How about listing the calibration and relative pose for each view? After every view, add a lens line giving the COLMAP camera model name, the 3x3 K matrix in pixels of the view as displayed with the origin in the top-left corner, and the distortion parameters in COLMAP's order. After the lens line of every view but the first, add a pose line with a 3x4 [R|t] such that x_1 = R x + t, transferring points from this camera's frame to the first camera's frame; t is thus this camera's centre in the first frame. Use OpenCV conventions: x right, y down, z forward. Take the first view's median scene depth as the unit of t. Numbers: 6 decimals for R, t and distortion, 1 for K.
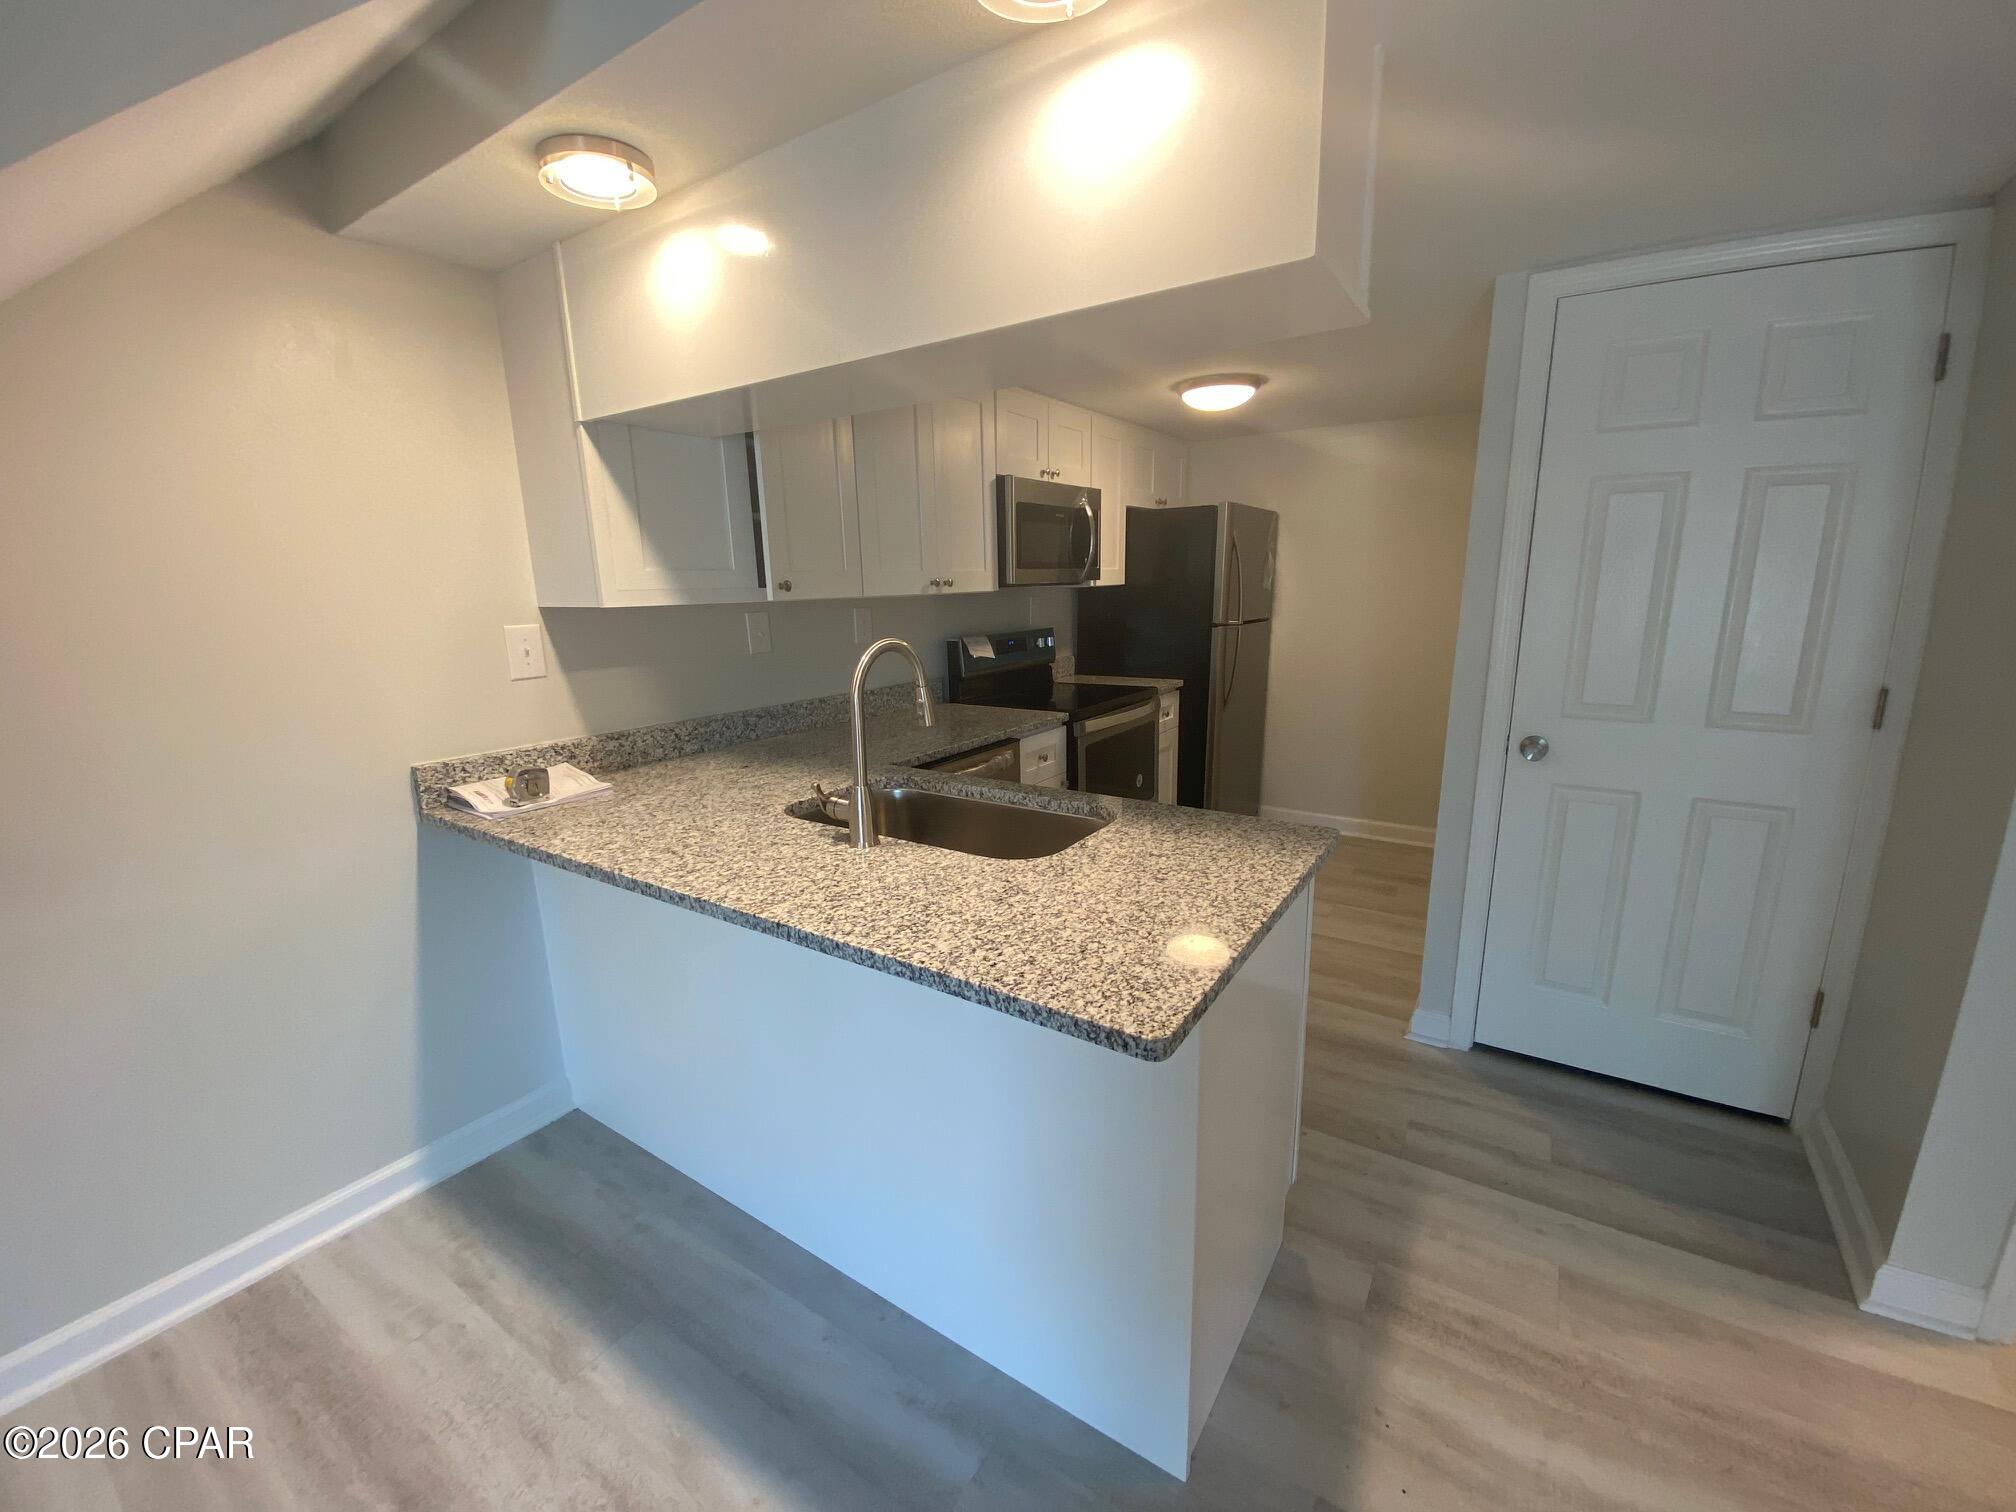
lens RADIAL K [[814.3, 0, 1003.1], [0, 814.3, 759.8], [0, 0, 1]] dist [0.032684, -0.000197]
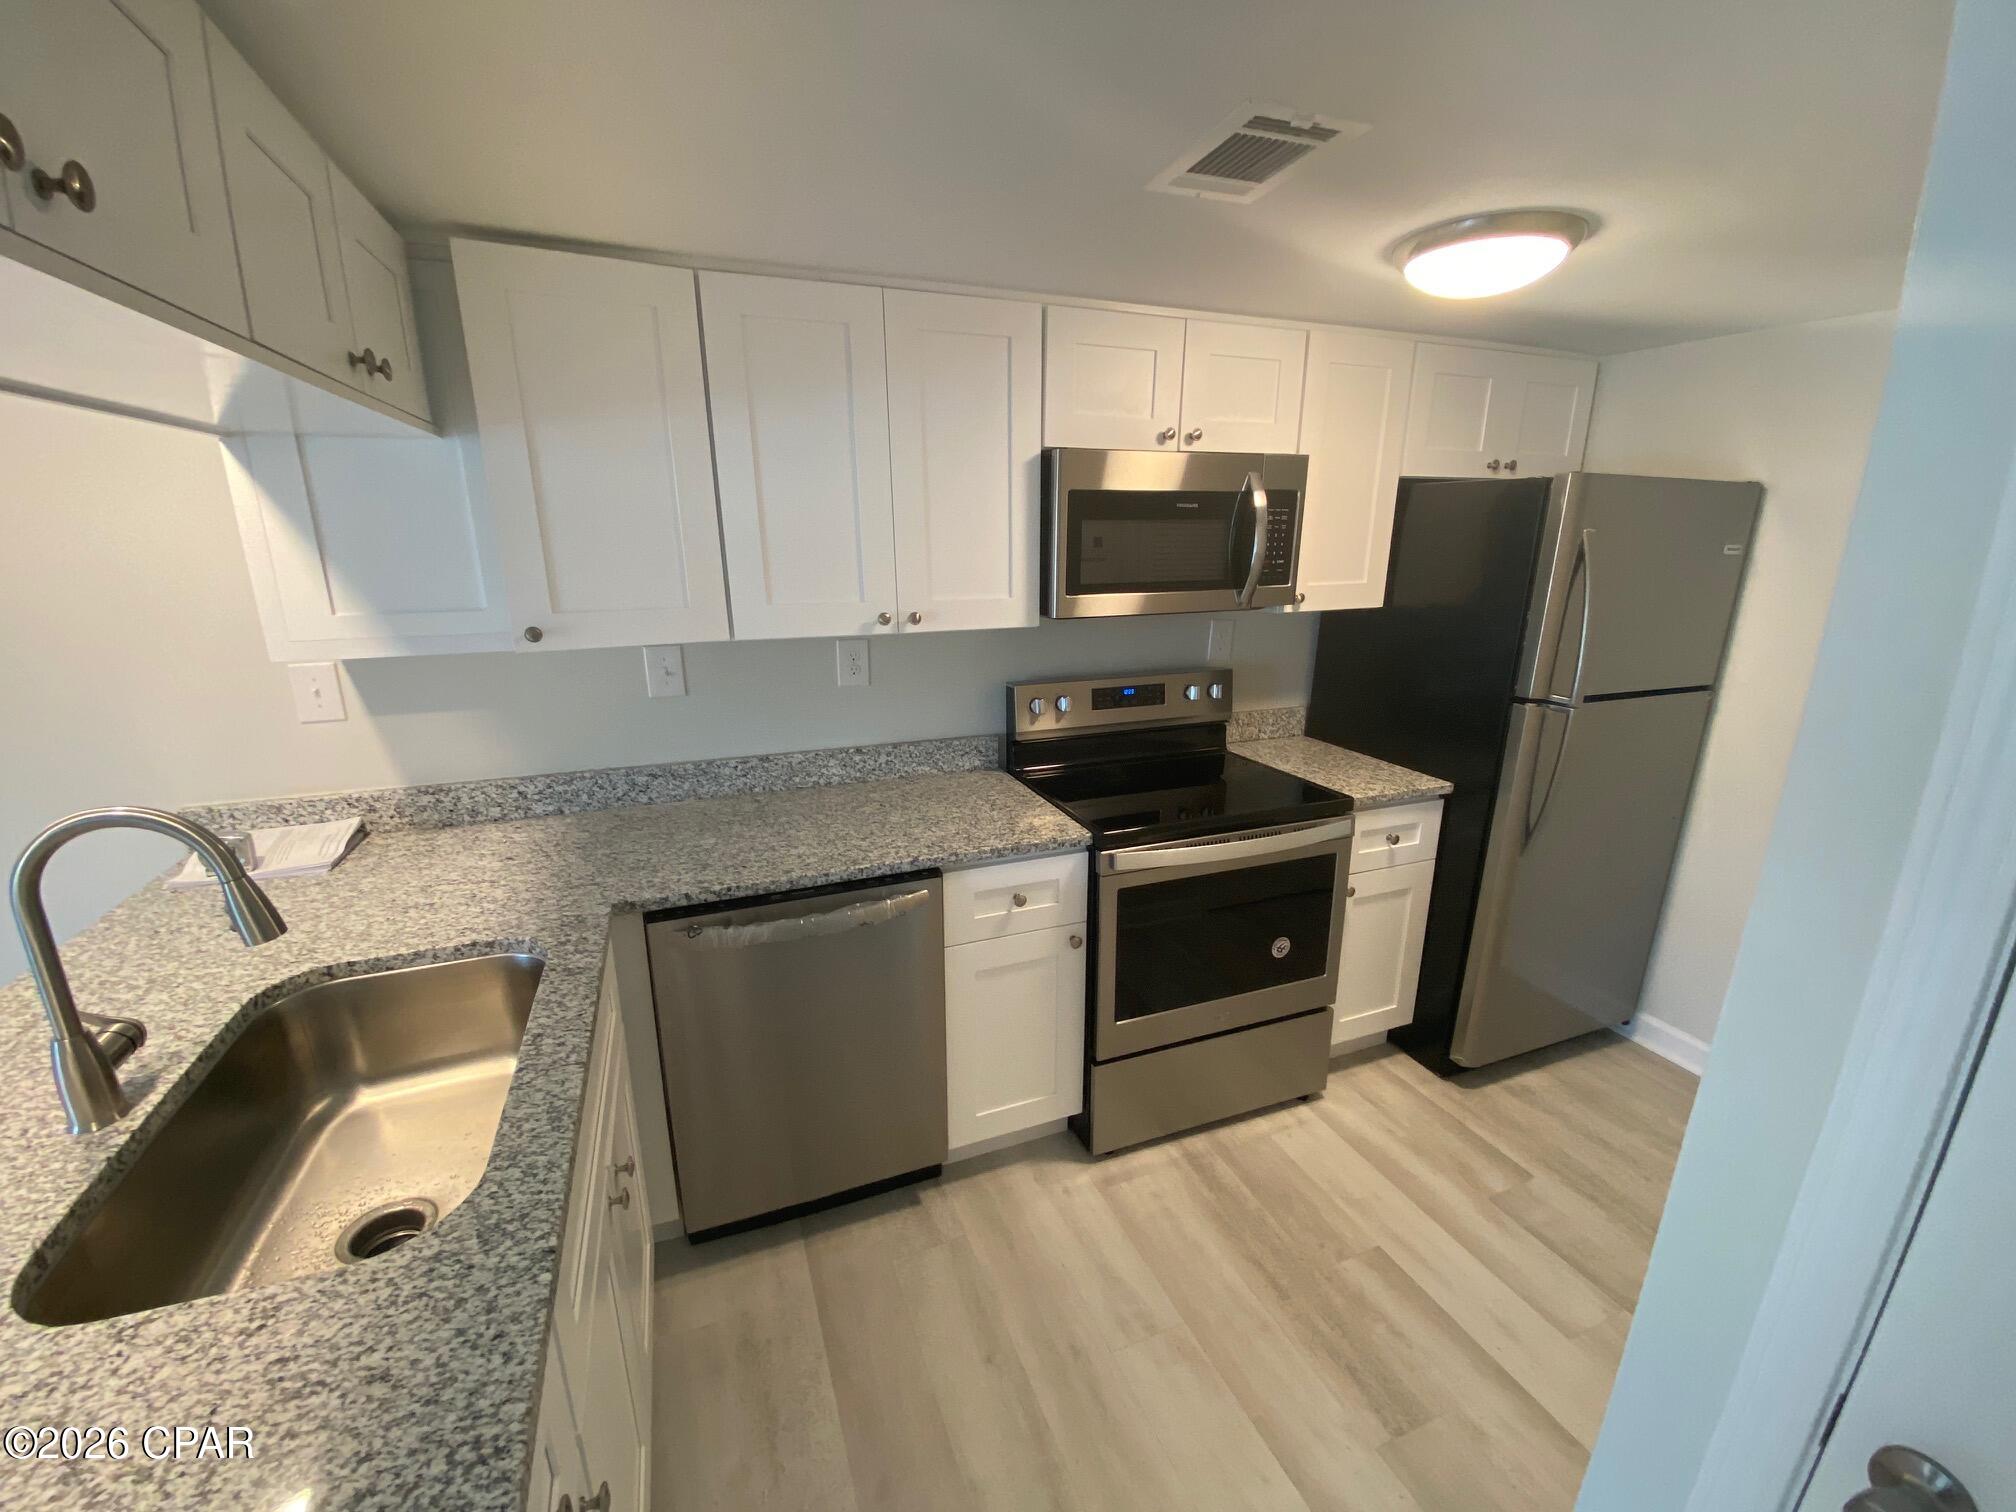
lens RADIAL K [[829.0, 0, 997.0], [0, 829.0, 761.5], [0, 0, 1]] dist [0.019976, -0.000167]
pose [[0.817285, 0.171295, -0.550184, 0.395192], [-0.136667, 0.985173, 0.103710, -0.184581], [0.559792, -0.009568, 0.828578, 0.479525]]
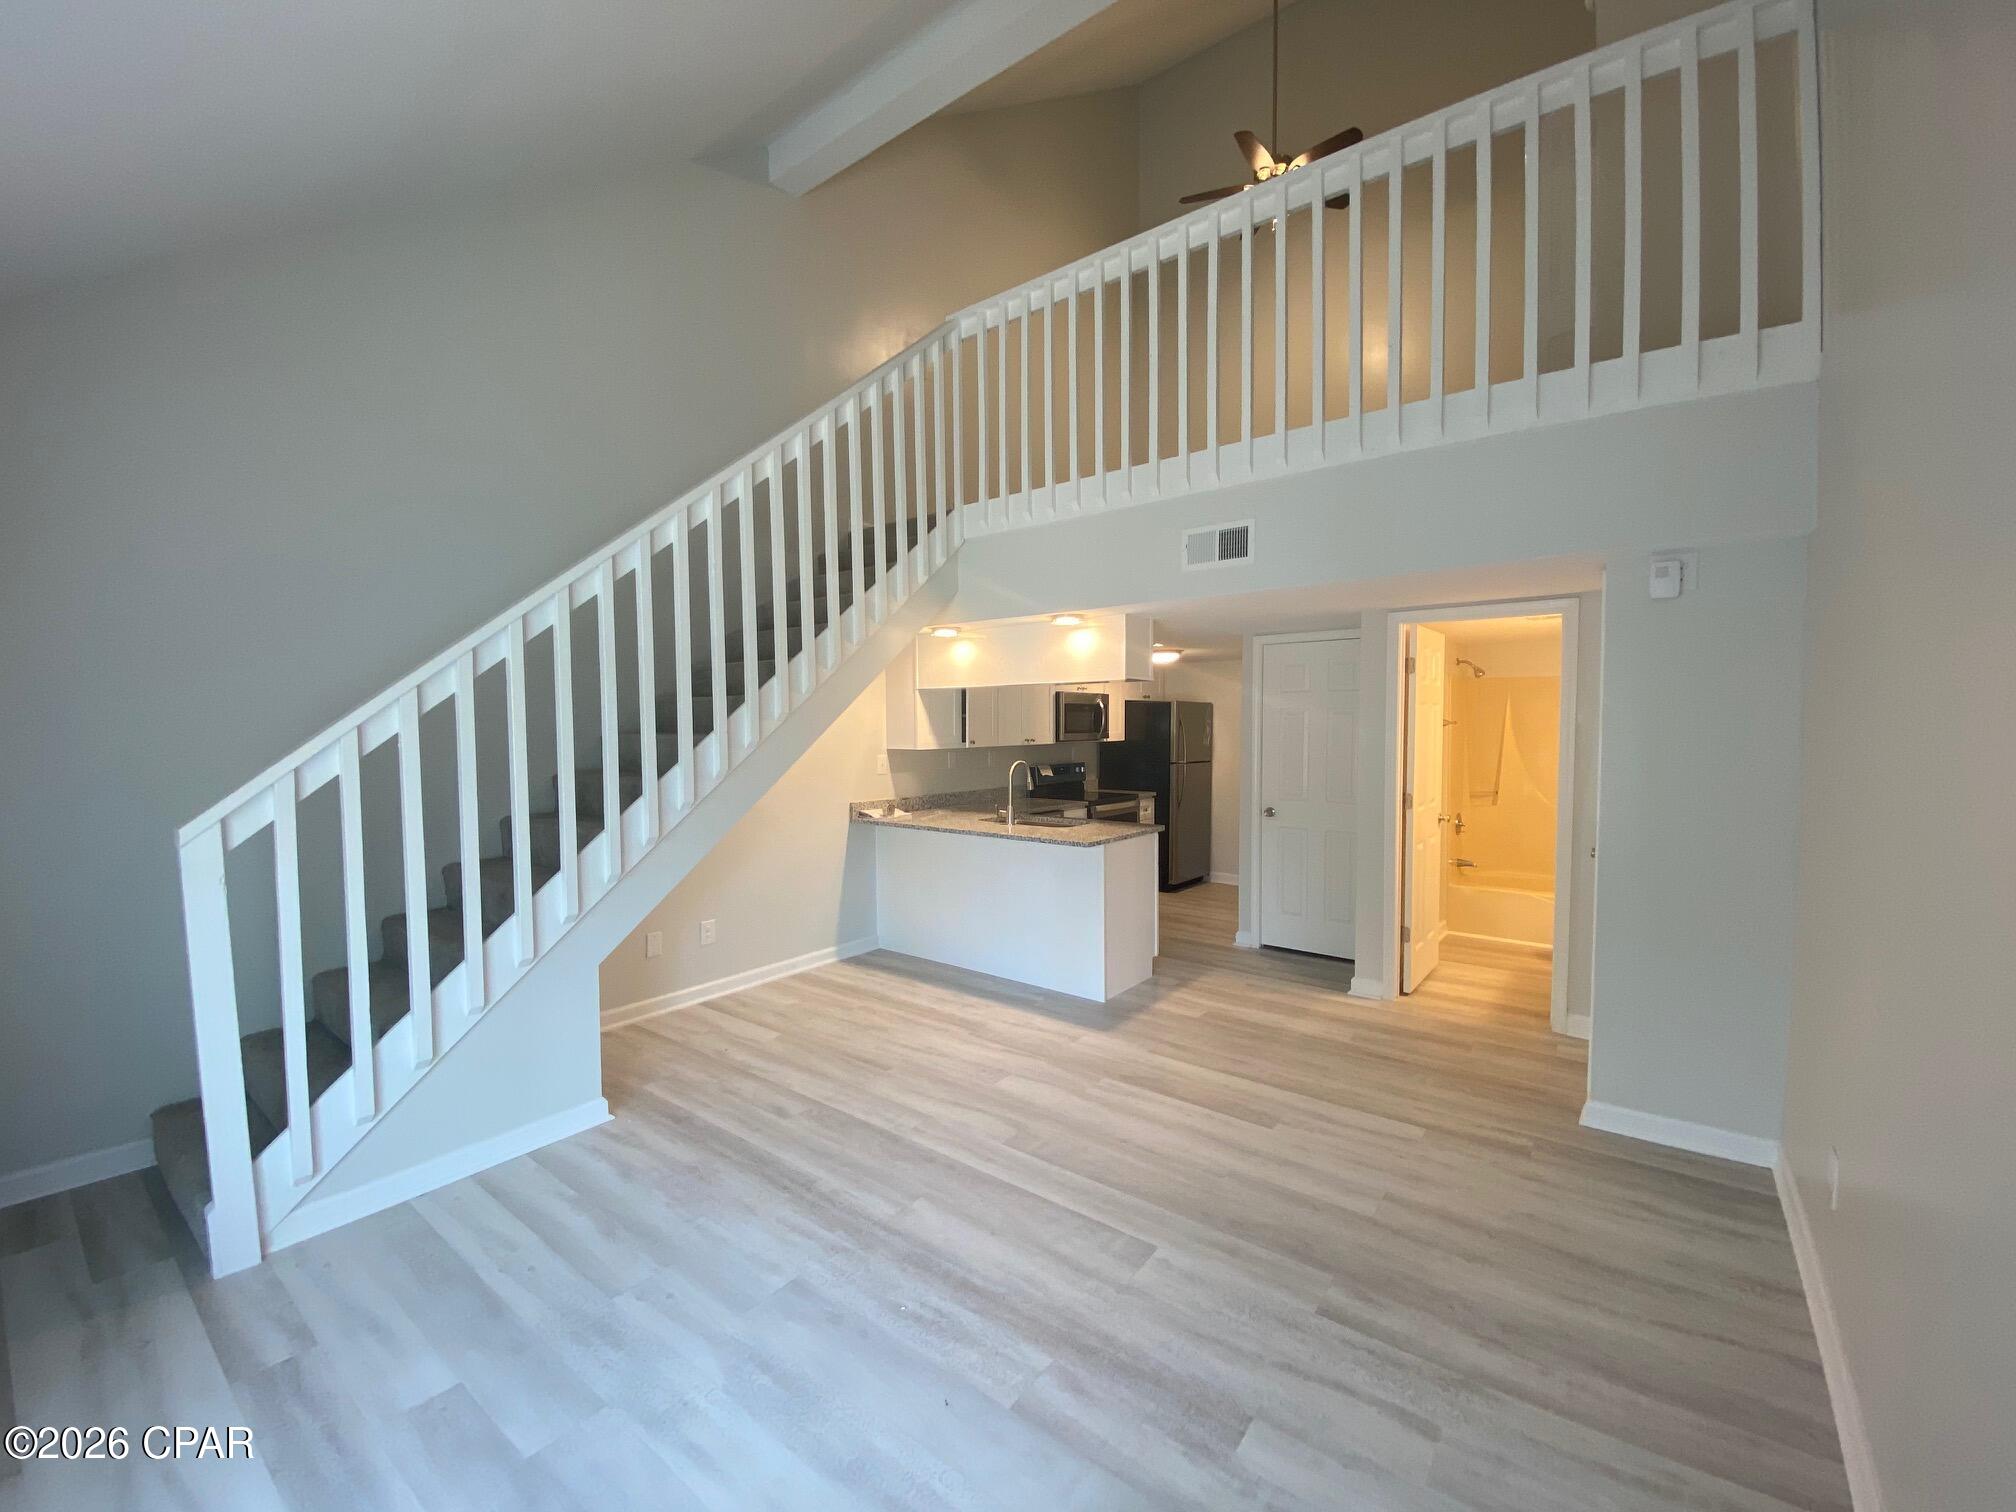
lens RADIAL K [[829.0, 0, 997.0], [0, 829.0, 761.5], [0, 0, 1]] dist [0.019976, -0.000167]
pose [[0.996691, 0.018067, -0.079255, 0.016040], [-0.031367, 0.984955, -0.169938, 0.231615], [0.074992, 0.171862, 0.982262, -1.239524]]
